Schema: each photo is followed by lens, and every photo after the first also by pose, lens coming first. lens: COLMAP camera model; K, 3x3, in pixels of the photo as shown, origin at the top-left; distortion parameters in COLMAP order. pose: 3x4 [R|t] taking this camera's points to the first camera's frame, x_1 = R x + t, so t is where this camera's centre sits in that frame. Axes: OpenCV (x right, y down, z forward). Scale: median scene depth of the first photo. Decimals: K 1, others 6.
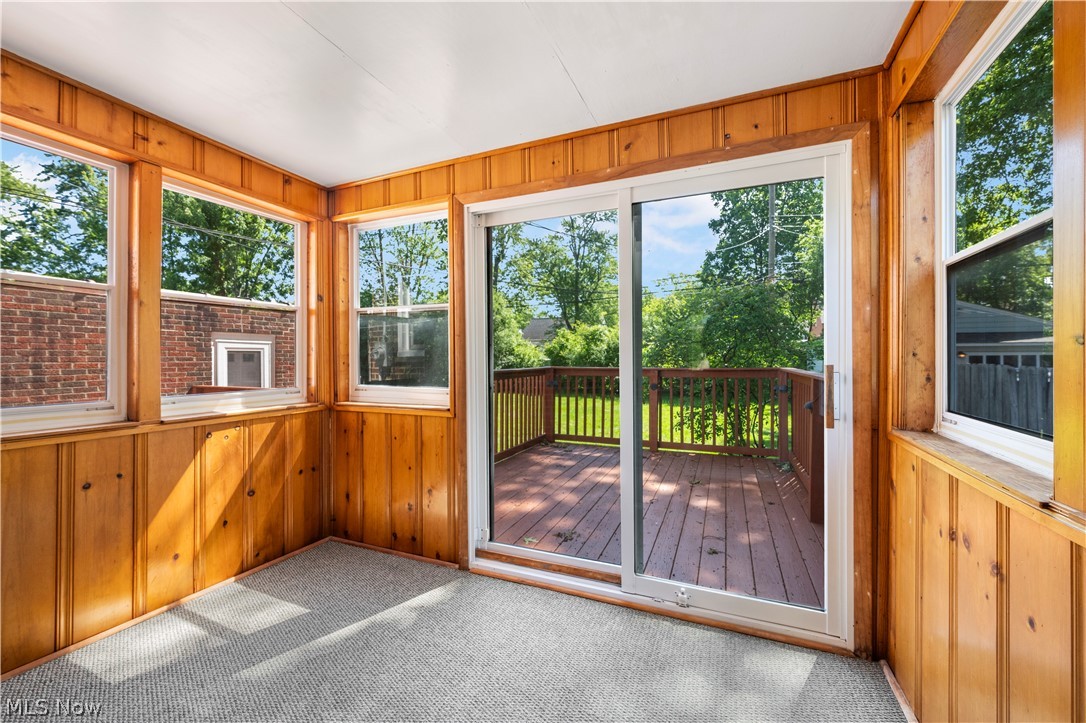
lens RADIAL K [[449.9, 0, 539.5], [0, 449.9, 363.9], [0, 0, 1]] dist [-0.001864, -0.000274]
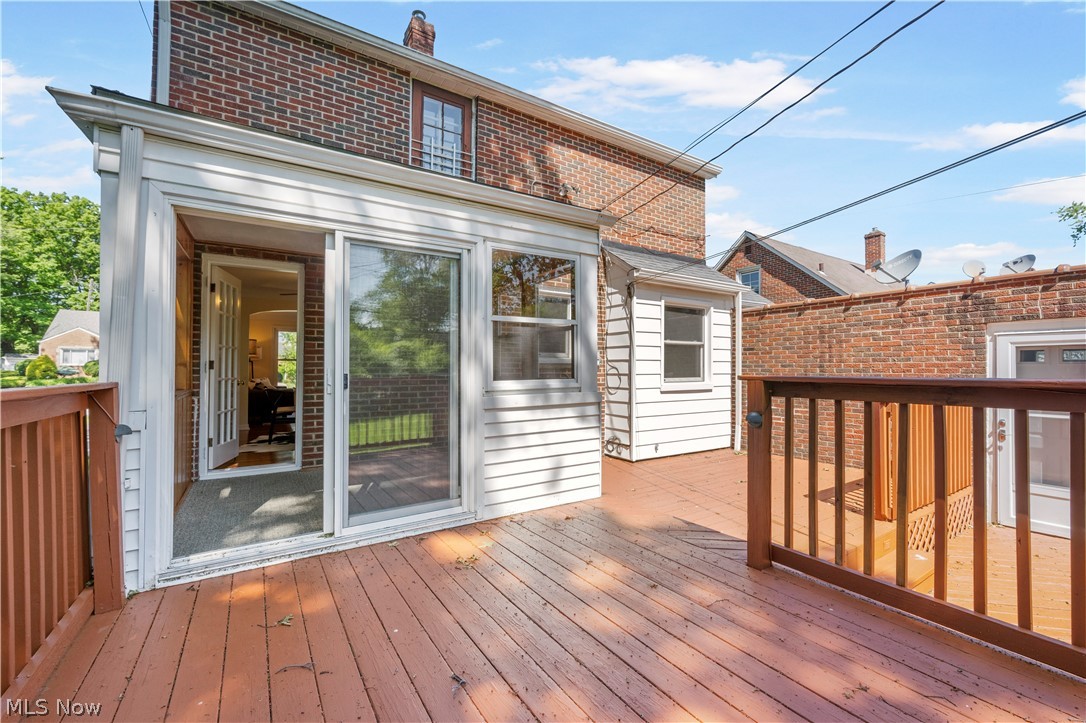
lens RADIAL K [[438.1, 0, 539.2], [0, 438.1, 362.6], [0, 0, 1]] dist [-0.000060, 0.000003]
pose [[-0.558187, -0.003756, -0.829707, 0.294387], [-0.004562, 0.999989, -0.001458, 0.001012], [0.829703, 0.002972, -0.558198, 0.684334]]
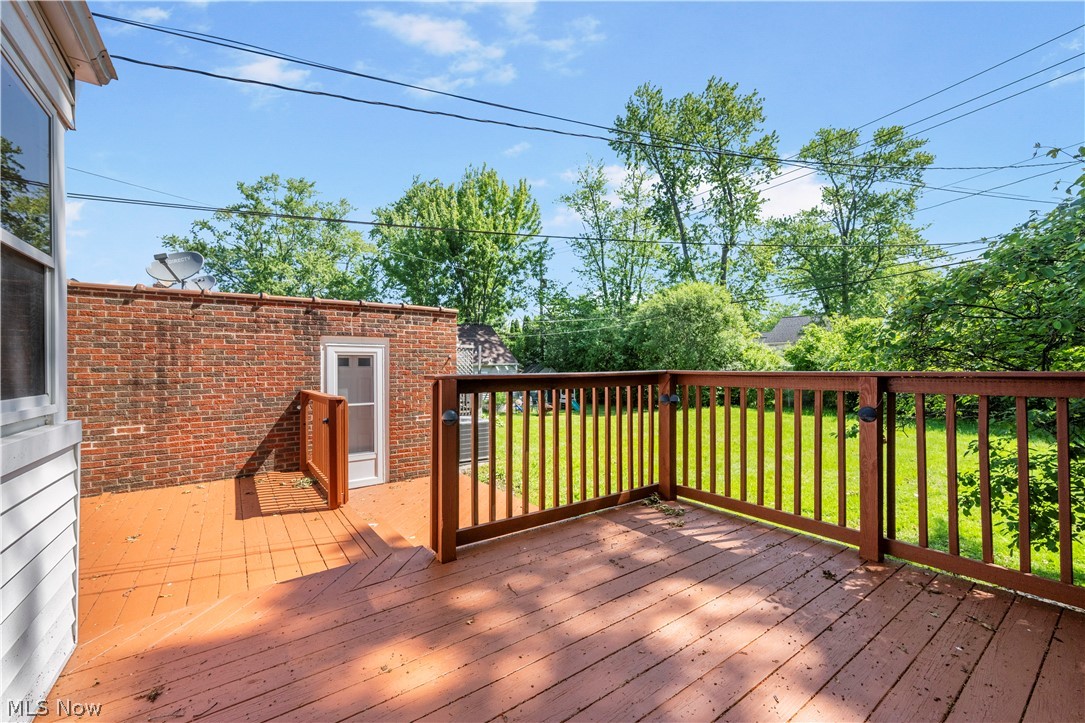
lens RADIAL K [[449.5, 0, 539.0], [0, 449.5, 363.9], [0, 0, 1]] dist [-0.001864, -0.000274]
pose [[0.853009, -0.009394, -0.521811, 0.167079], [-0.001004, 0.999807, -0.019640, 0.008055], [0.521895, 0.017277, 0.852835, 0.361068]]
